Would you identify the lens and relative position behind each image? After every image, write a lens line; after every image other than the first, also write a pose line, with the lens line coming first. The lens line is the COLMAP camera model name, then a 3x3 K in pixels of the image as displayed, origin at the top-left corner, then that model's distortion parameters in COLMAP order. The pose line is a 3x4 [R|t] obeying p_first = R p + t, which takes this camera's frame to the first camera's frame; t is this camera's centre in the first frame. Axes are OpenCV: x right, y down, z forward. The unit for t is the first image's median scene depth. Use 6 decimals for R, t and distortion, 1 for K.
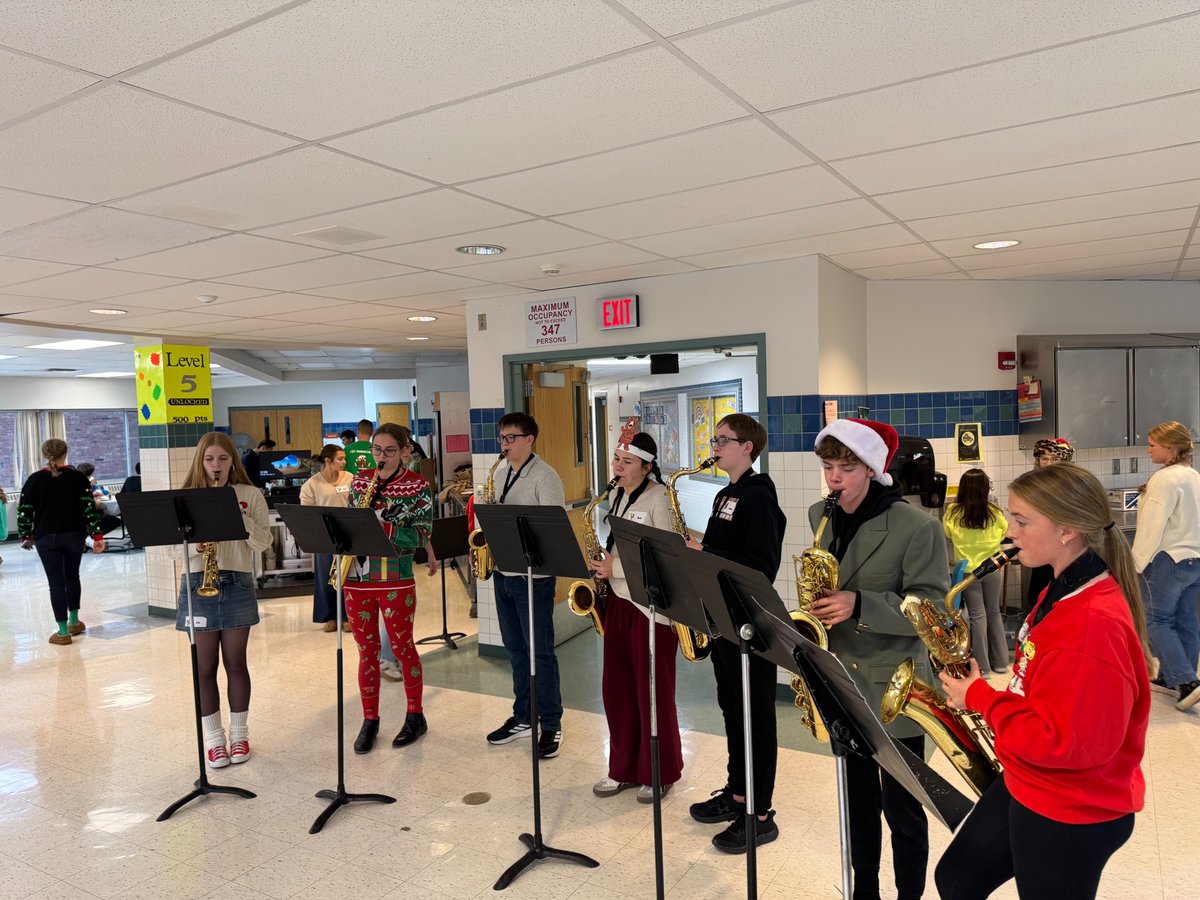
lens RADIAL K [[877.8, 0, 600.0], [0, 877.8, 450.0], [0, 0, 1]] dist [0.086812, -0.130761]
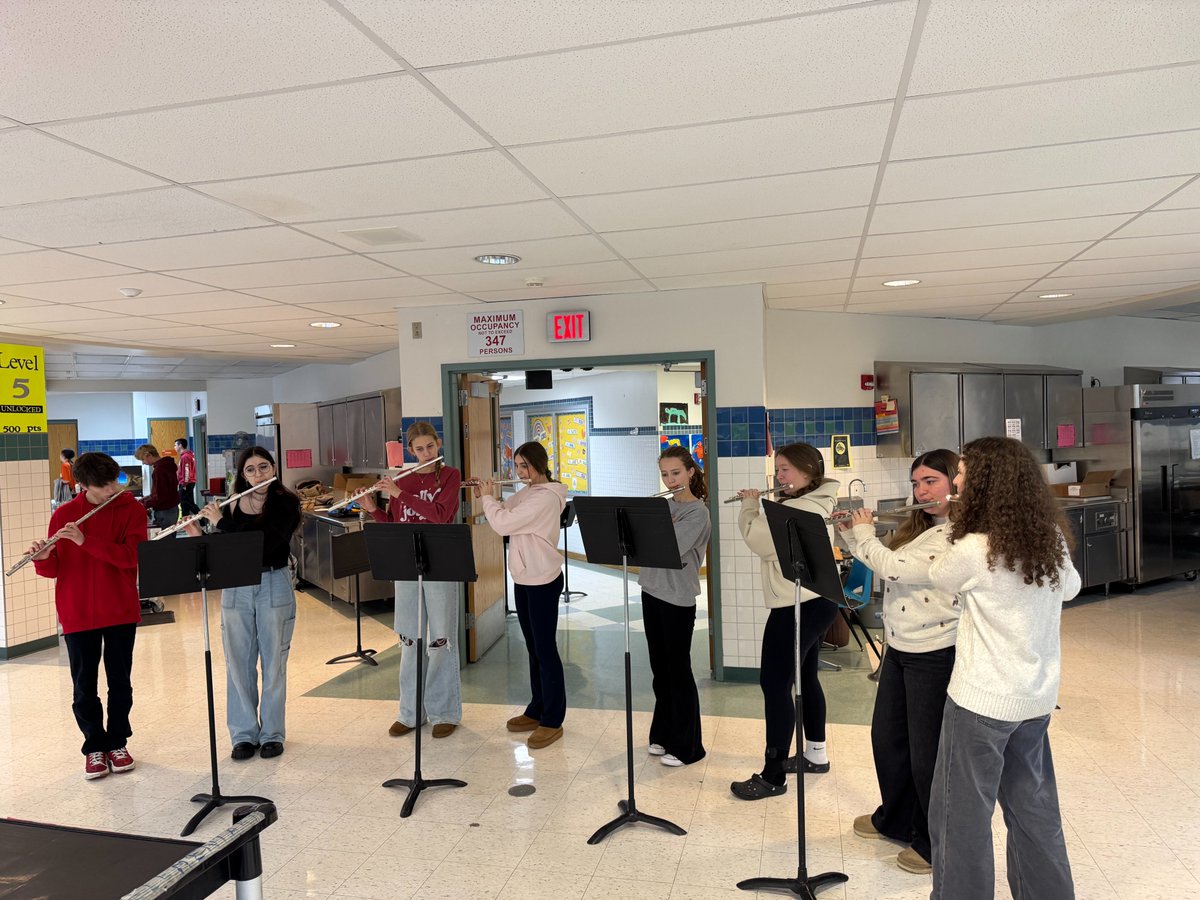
lens RADIAL K [[877.8, 0, 600.0], [0, 877.8, 450.0], [0, 0, 1]] dist [0.086812, -0.130761]
pose [[0.953582, 0.000386, 0.301133, -0.234985], [0.007733, 0.999638, -0.025769, 0.016906], [-0.301034, 0.026902, 0.953234, -0.009127]]
